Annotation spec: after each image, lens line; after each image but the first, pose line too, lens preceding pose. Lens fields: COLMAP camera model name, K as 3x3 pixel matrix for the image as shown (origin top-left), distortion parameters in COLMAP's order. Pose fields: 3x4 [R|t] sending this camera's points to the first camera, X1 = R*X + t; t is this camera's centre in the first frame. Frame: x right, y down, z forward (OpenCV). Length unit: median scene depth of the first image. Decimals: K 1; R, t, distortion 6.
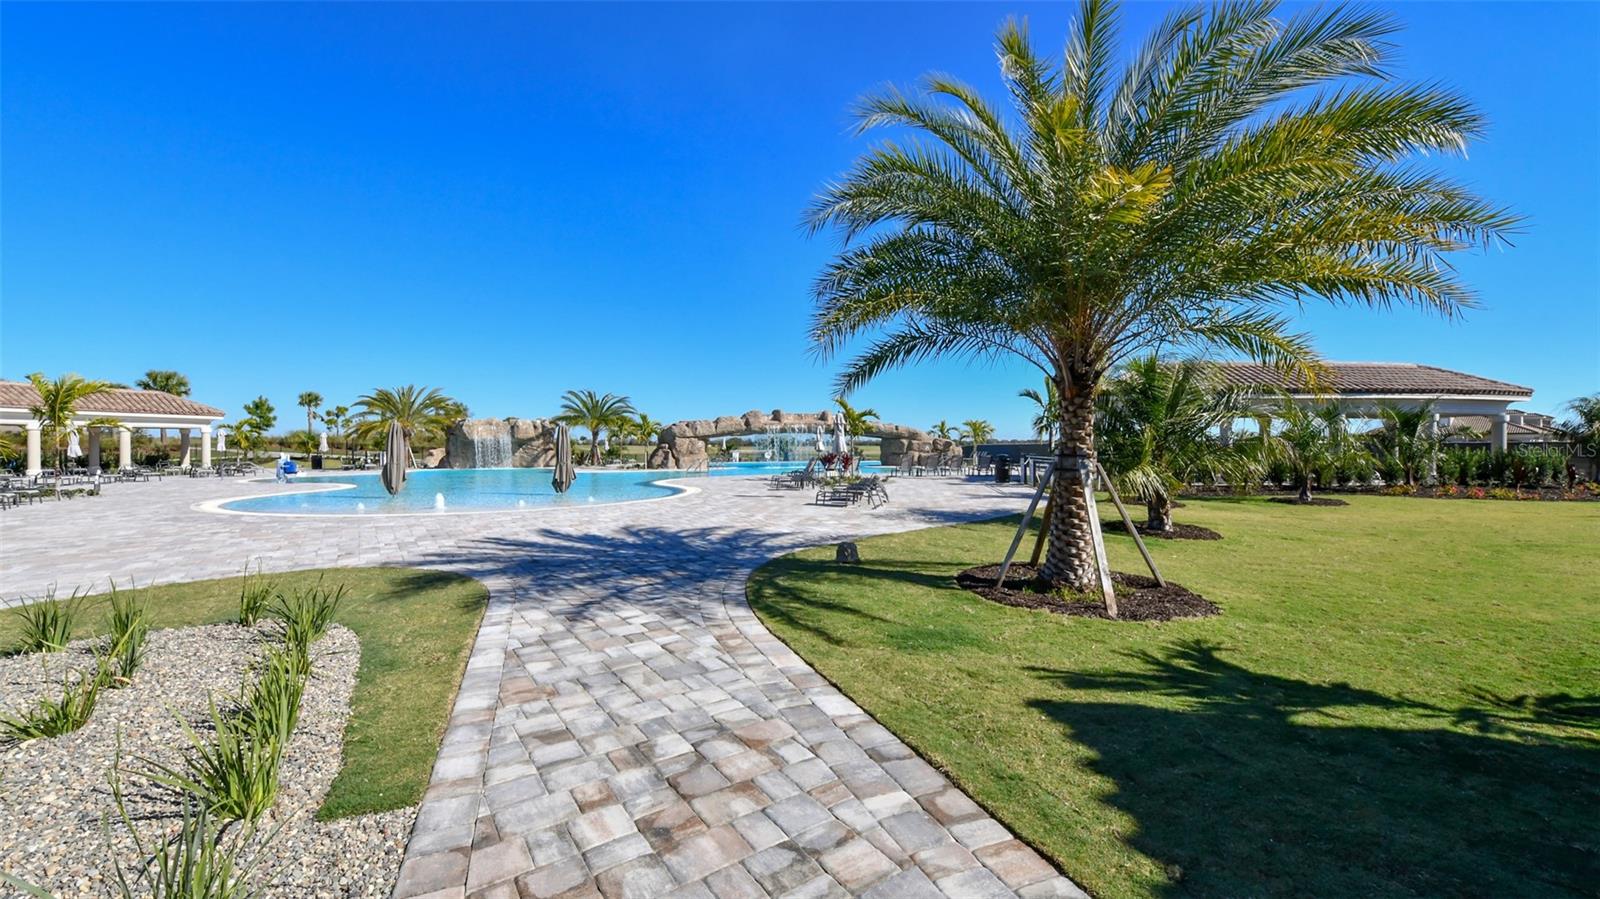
lens RADIAL K [[636.7, 0, 800.0], [0, 636.7, 449.5], [0, 0, 1]] dist [-0.000239, -0.000033]
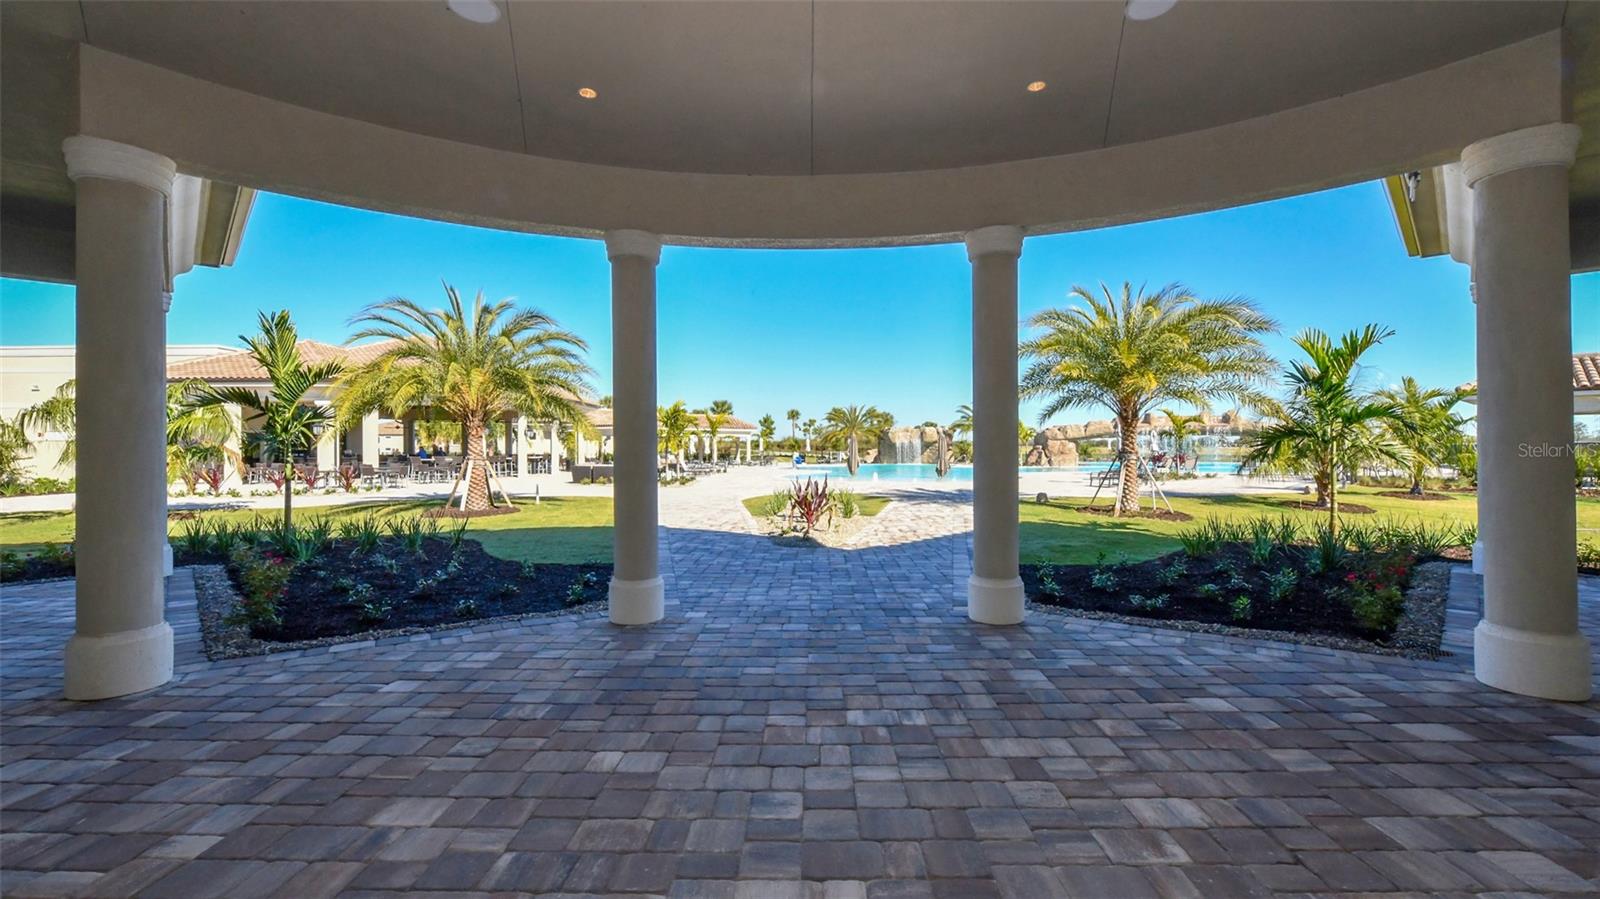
lens RADIAL K [[706.3, 0, 800.0], [0, 706.3, 449.5], [0, 0, 1]] dist [-0.000043, -0.000004]
pose [[0.815412, 0.000440, -0.578881, 0.188946], [-0.001247, 0.999999, -0.000997, 0.000742], [0.578879, 0.001535, 0.815412, -0.340651]]
